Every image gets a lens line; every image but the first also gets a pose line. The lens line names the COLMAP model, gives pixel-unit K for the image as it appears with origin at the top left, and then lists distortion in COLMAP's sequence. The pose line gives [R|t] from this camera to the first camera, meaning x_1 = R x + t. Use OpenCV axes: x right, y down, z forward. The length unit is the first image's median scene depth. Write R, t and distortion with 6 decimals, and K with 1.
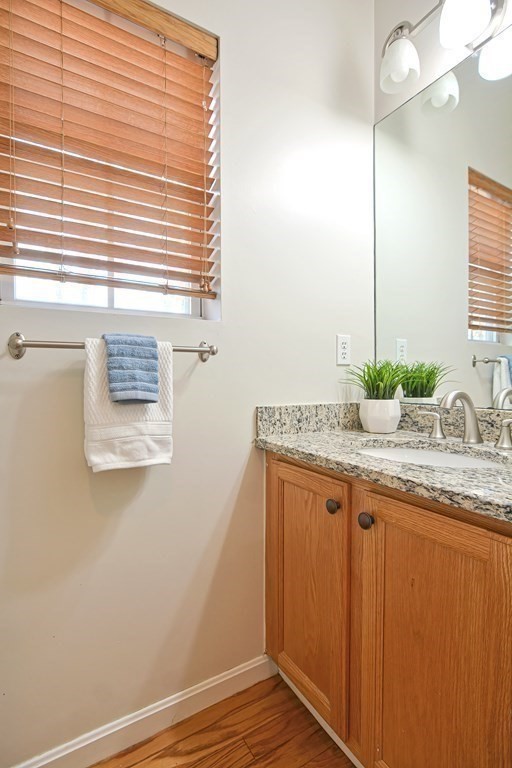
lens RADIAL K [[373.4, 0, 243.5], [0, 373.4, 387.2], [0, 0, 1]] dist [-0.030765, 0.010795]
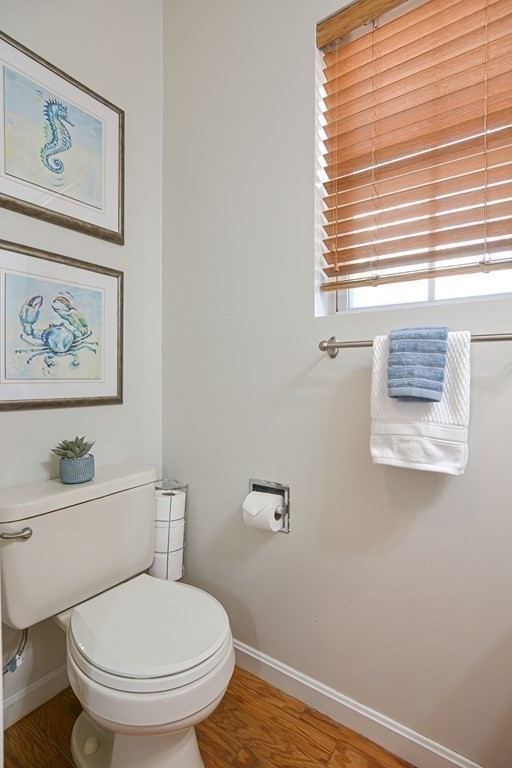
lens RADIAL K [[380.9, 0, 256.0], [0, 380.9, 384.0], [0, 0, 1]] dist [-0.032807, 0.011992]
pose [[0.405558, 0.025178, -0.913722, 0.416144], [-0.027455, 0.999505, 0.015356, -0.003015], [0.913657, 0.018858, 0.406049, 0.244994]]
